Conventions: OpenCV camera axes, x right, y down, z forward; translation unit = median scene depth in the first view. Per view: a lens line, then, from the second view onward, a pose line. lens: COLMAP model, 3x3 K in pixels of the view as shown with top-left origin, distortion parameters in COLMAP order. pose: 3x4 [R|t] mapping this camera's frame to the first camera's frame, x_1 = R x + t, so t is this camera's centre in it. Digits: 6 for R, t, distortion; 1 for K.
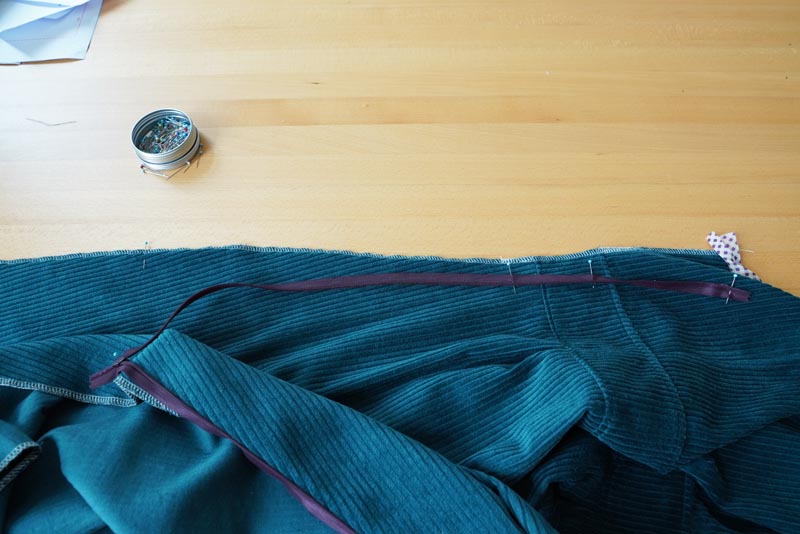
lens RADIAL K [[573.9, 0, 400.0], [0, 573.9, 267.0], [0, 0, 1]] dist [-0.105037, 0.047966]
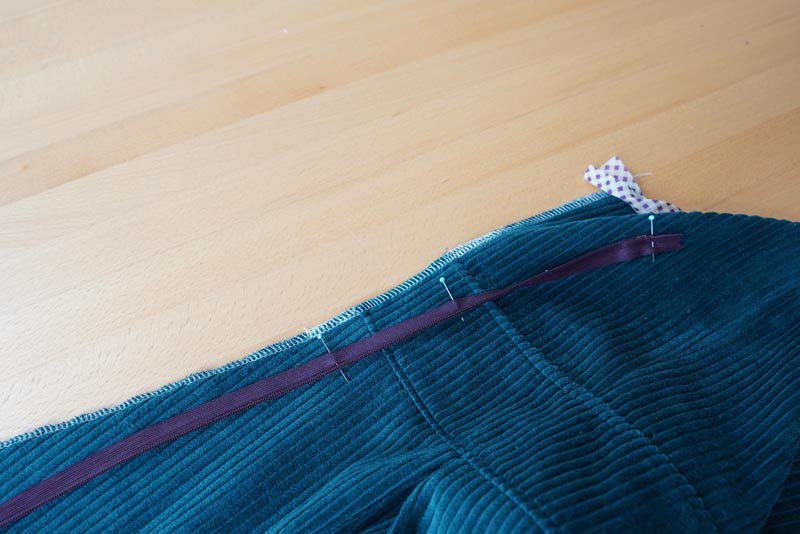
lens RADIAL K [[573.9, 0, 400.0], [0, 573.9, 267.0], [0, 0, 1]] dist [-0.105037, 0.047966]
pose [[0.901333, -0.371343, 0.222942, 0.163090], [0.374479, 0.926761, 0.029674, -0.059642], [-0.217632, 0.056741, 0.974380, 0.410692]]
